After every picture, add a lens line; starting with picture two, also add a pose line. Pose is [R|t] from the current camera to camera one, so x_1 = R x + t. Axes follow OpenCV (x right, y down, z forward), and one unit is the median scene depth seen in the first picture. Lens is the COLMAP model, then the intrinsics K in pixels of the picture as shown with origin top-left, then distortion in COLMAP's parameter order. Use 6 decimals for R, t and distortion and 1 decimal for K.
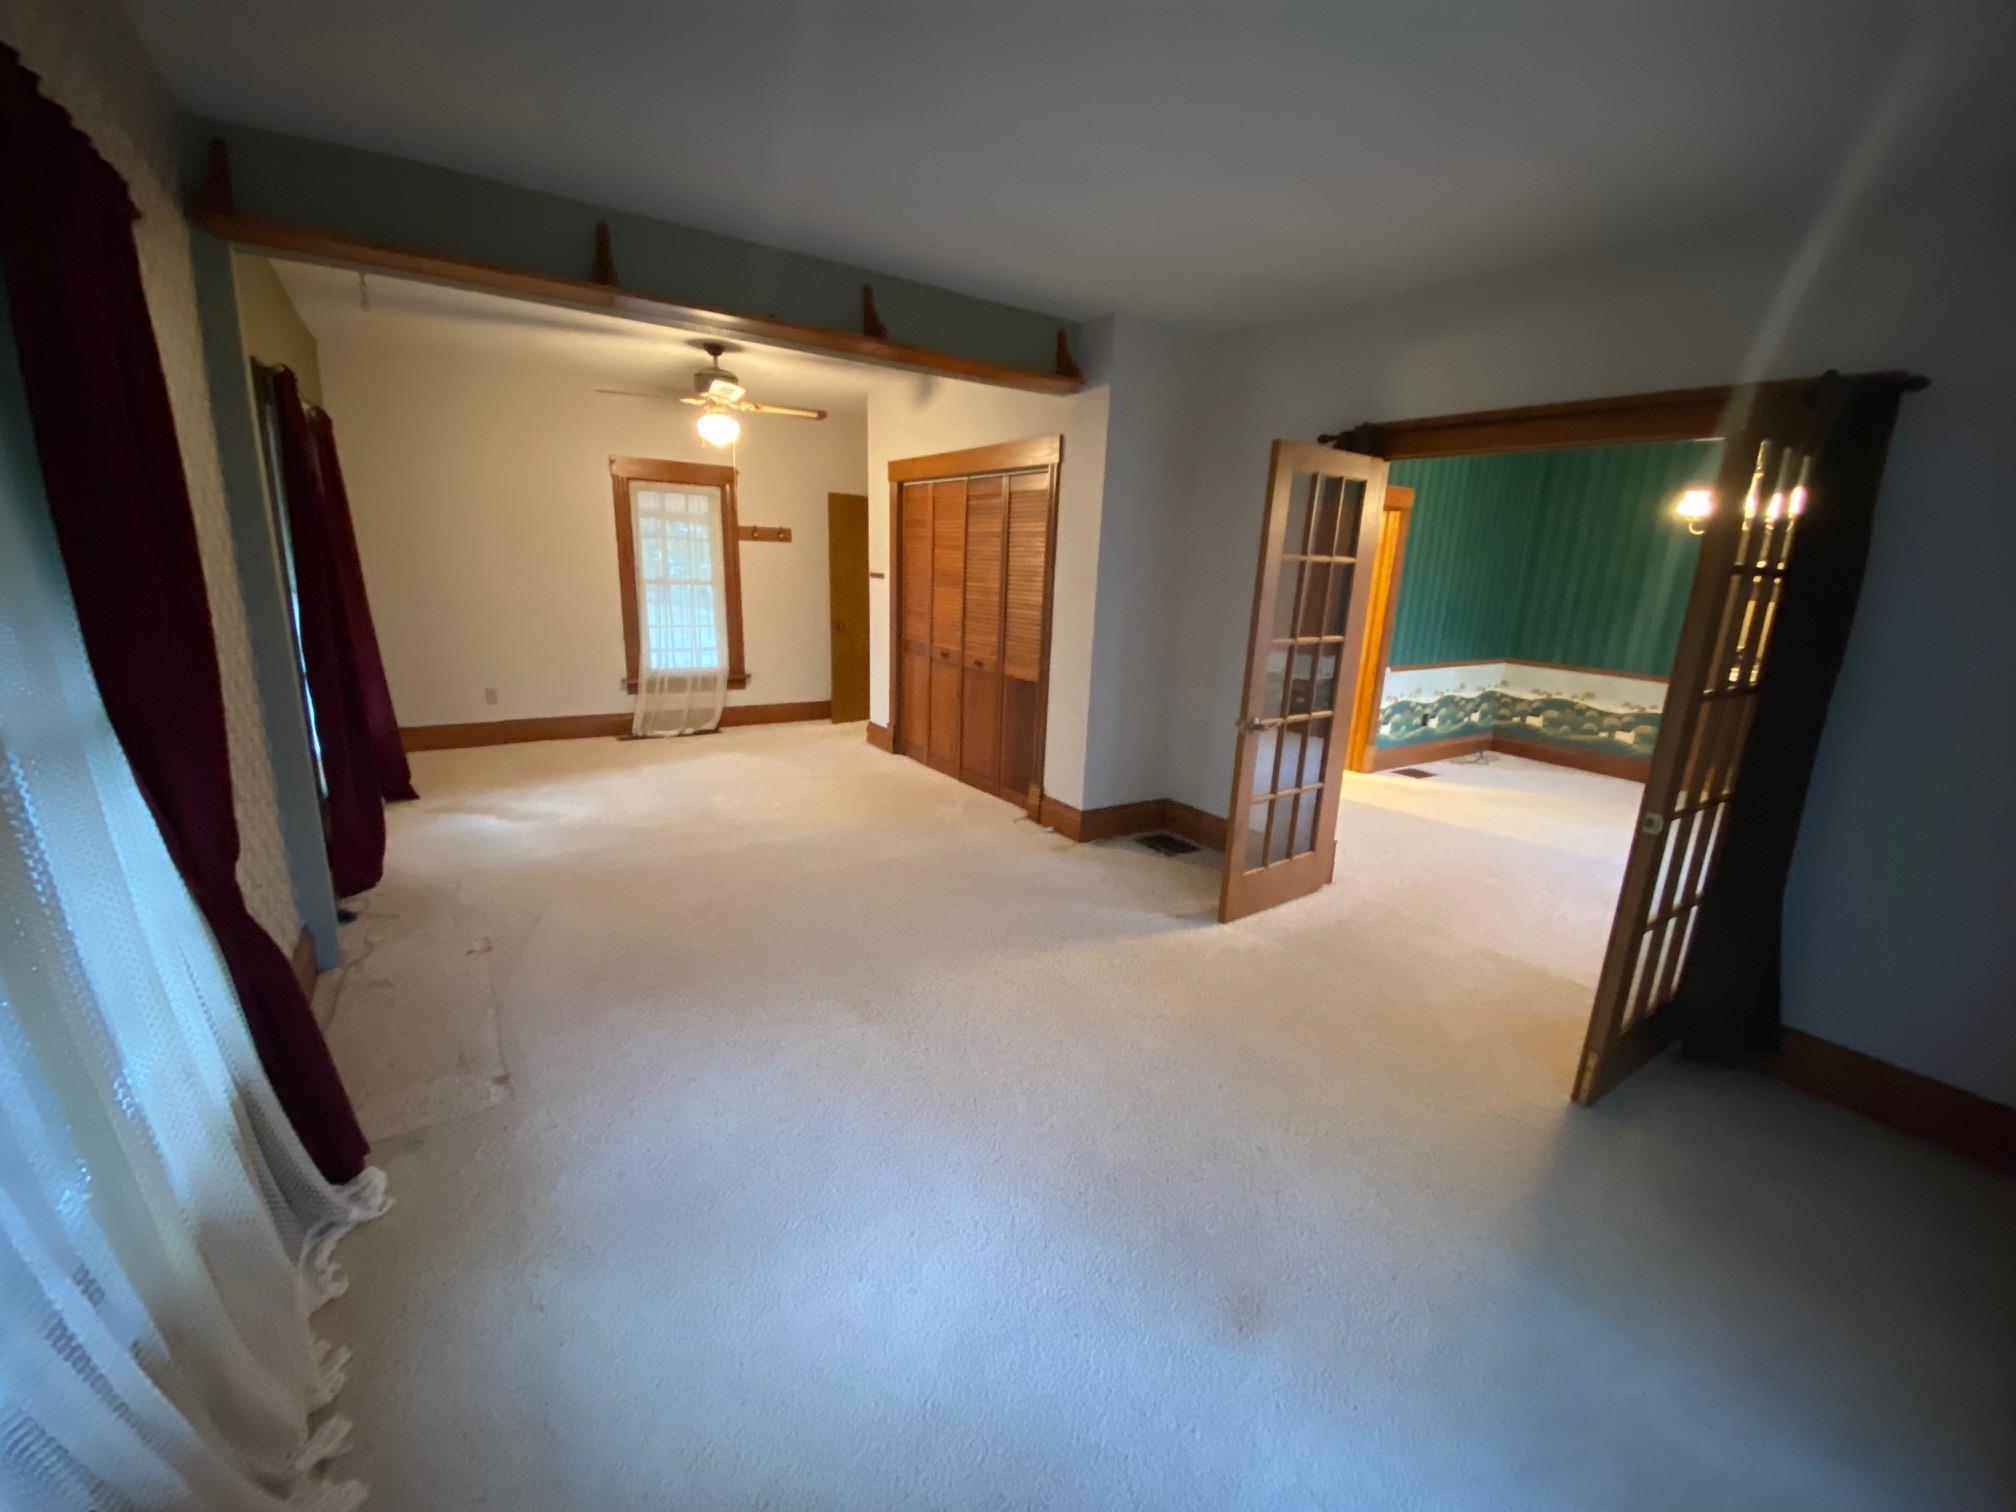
lens RADIAL K [[807.9, 0, 994.5], [0, 807.9, 757.5], [0, 0, 1]] dist [0.015709, -0.017100]
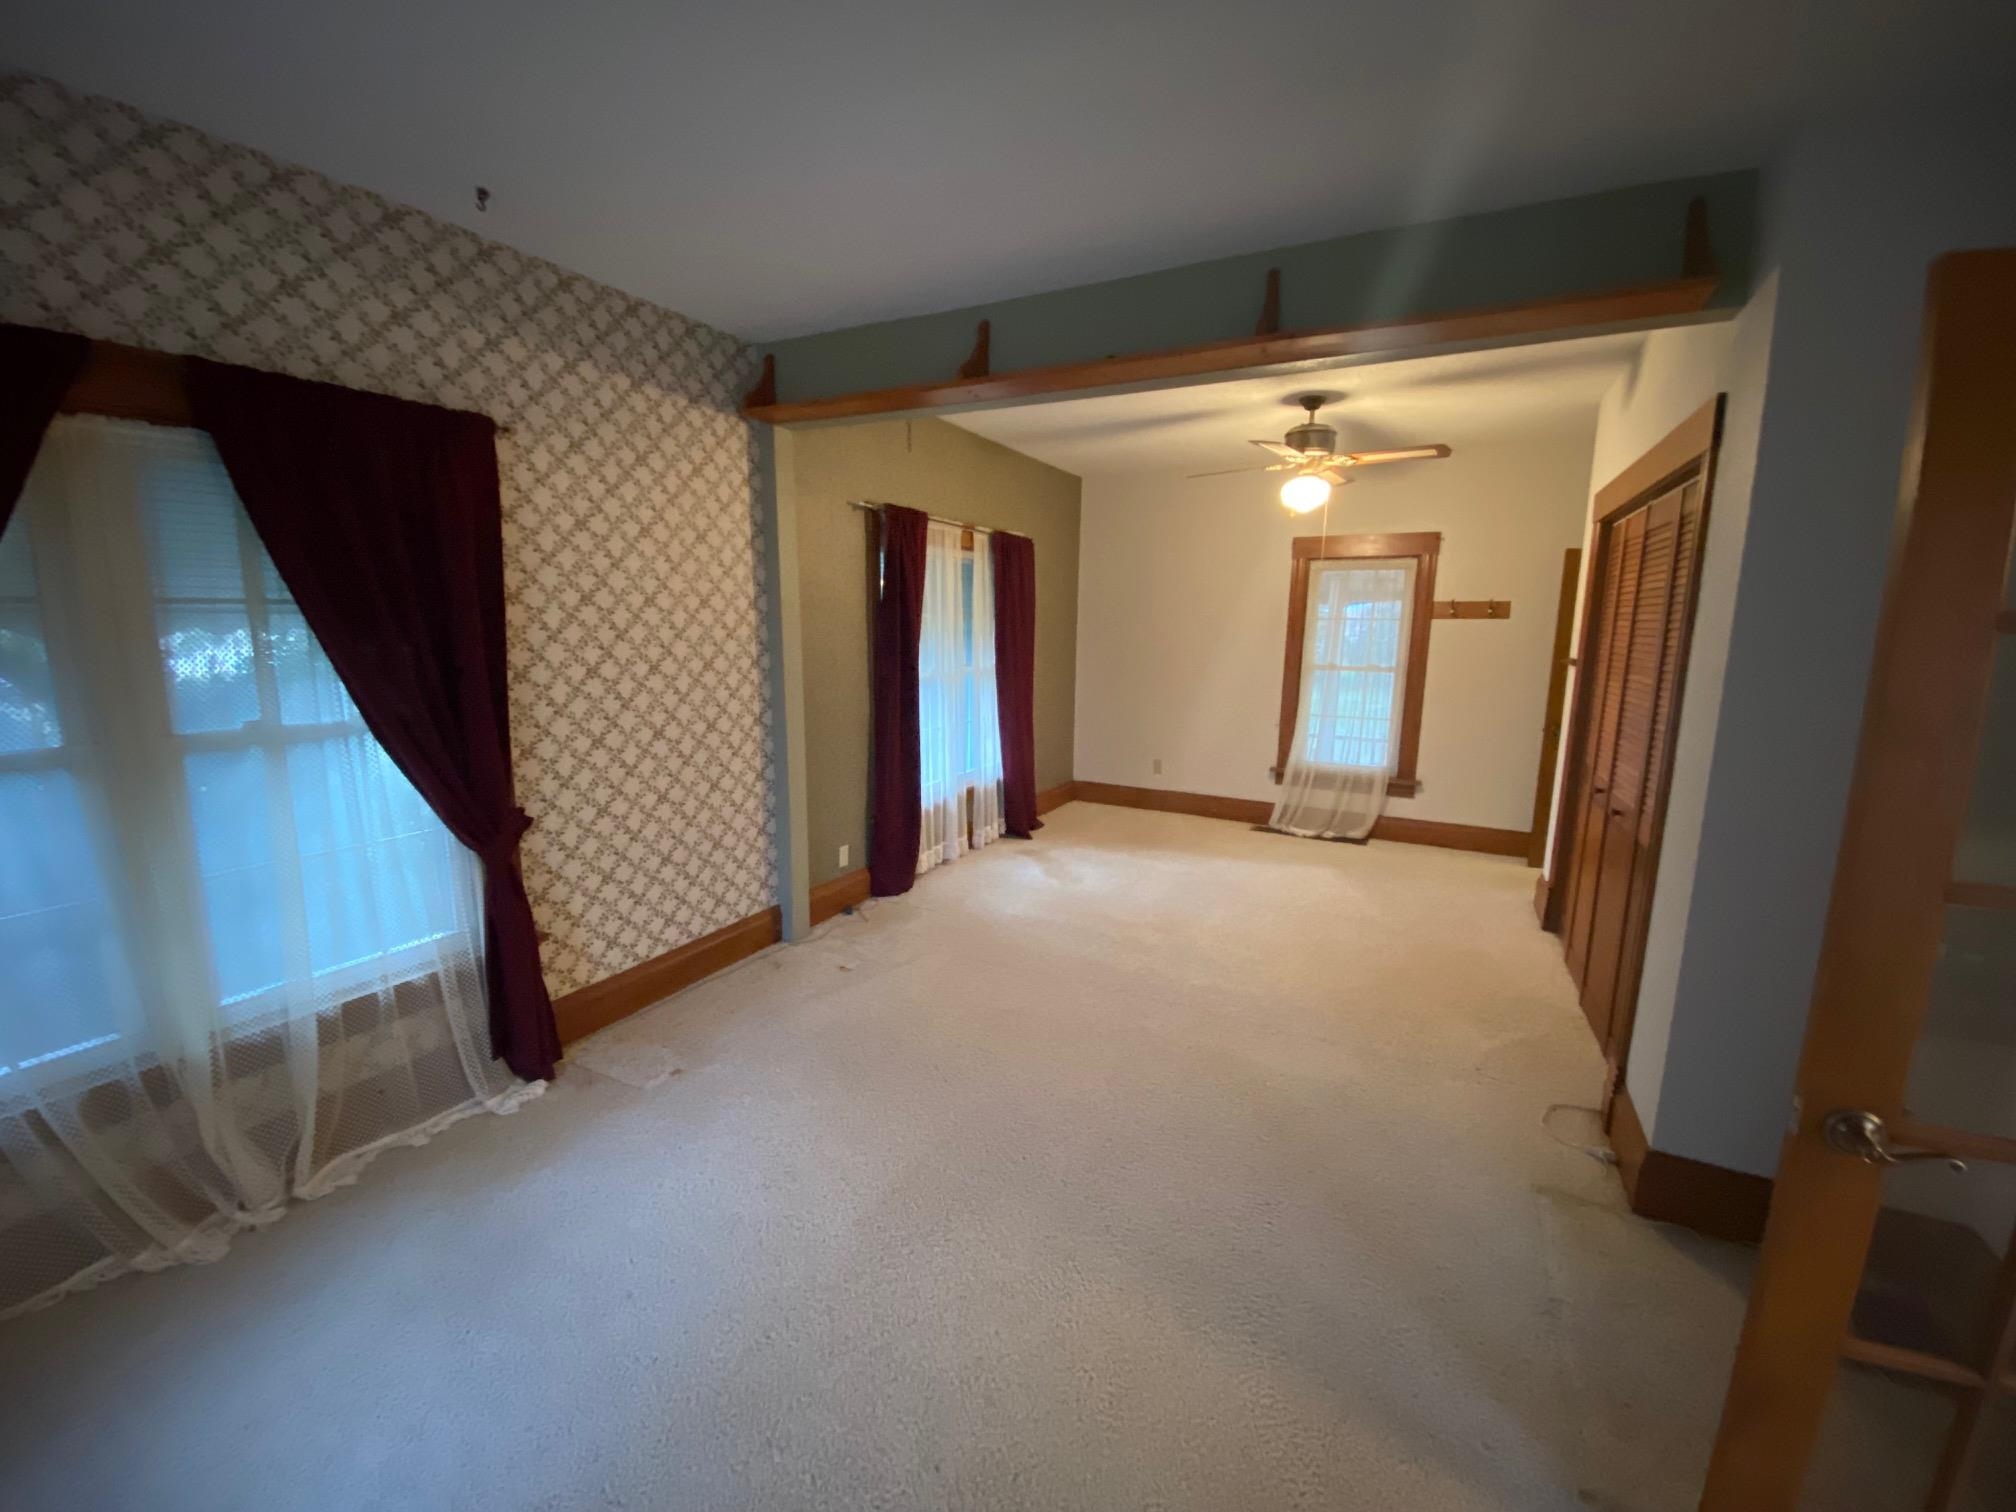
lens RADIAL K [[806.9, 0, 1010.1], [0, 806.9, 749.0], [0, 0, 1]] dist [0.014944, -0.017206]
pose [[0.476604, 0.107190, -0.872559, 0.216723], [-0.203571, 0.979018, 0.009074, -0.062769], [0.855223, 0.173303, 0.488425, 0.270214]]
